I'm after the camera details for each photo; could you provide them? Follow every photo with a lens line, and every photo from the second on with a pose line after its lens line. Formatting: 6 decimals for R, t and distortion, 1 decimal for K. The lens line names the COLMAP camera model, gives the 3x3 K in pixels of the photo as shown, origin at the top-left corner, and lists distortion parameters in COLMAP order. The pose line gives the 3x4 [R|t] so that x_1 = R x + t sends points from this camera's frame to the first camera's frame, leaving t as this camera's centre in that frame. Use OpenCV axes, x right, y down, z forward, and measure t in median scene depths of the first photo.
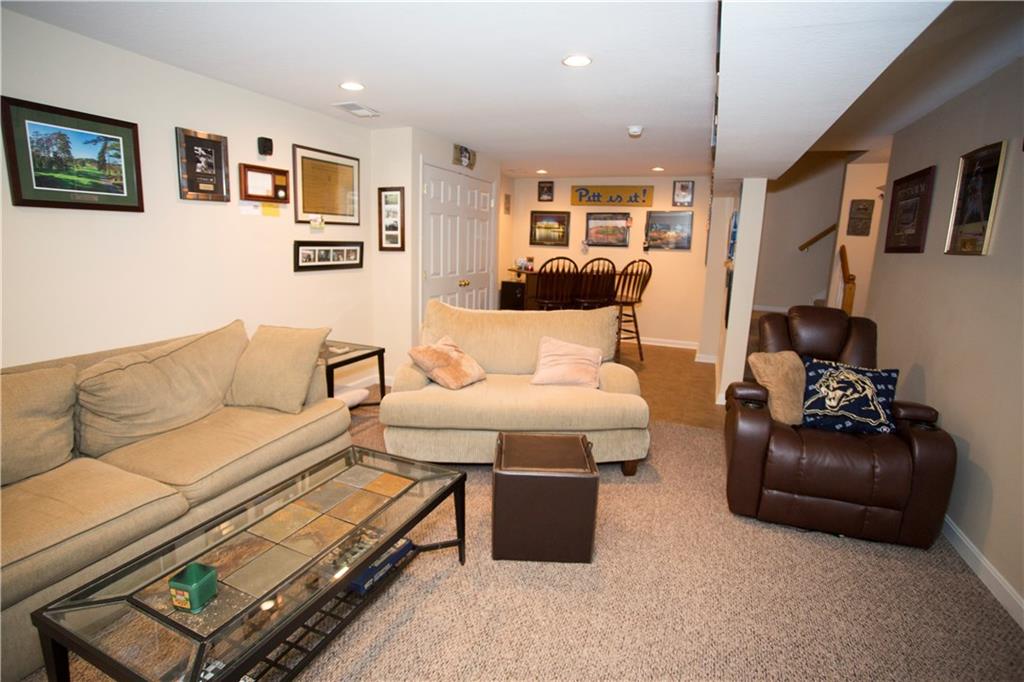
lens RADIAL K [[492.4, 0, 513.8], [0, 492.4, 343.1], [0, 0, 1]] dist [-0.067221, 0.019880]
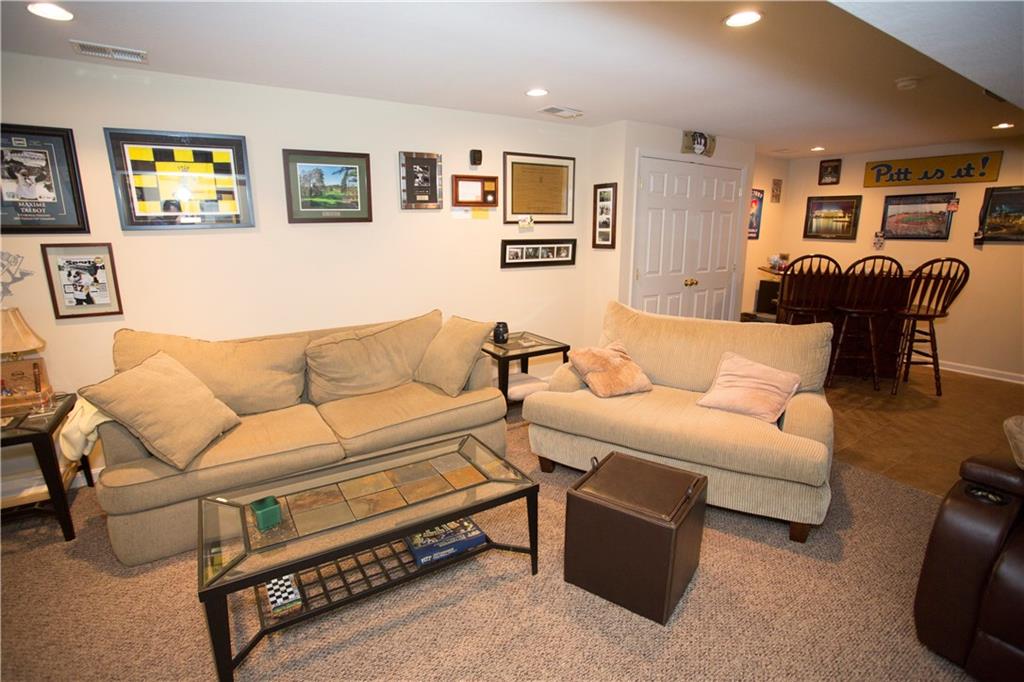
lens RADIAL K [[492.4, 0, 501.4], [0, 492.4, 344.9], [0, 0, 1]] dist [-0.067221, 0.019880]
pose [[0.819930, 0.101476, -0.563399, 0.227990], [-0.088656, 0.994799, 0.050154, -0.034796], [0.565558, 0.008825, 0.824662, 0.091865]]
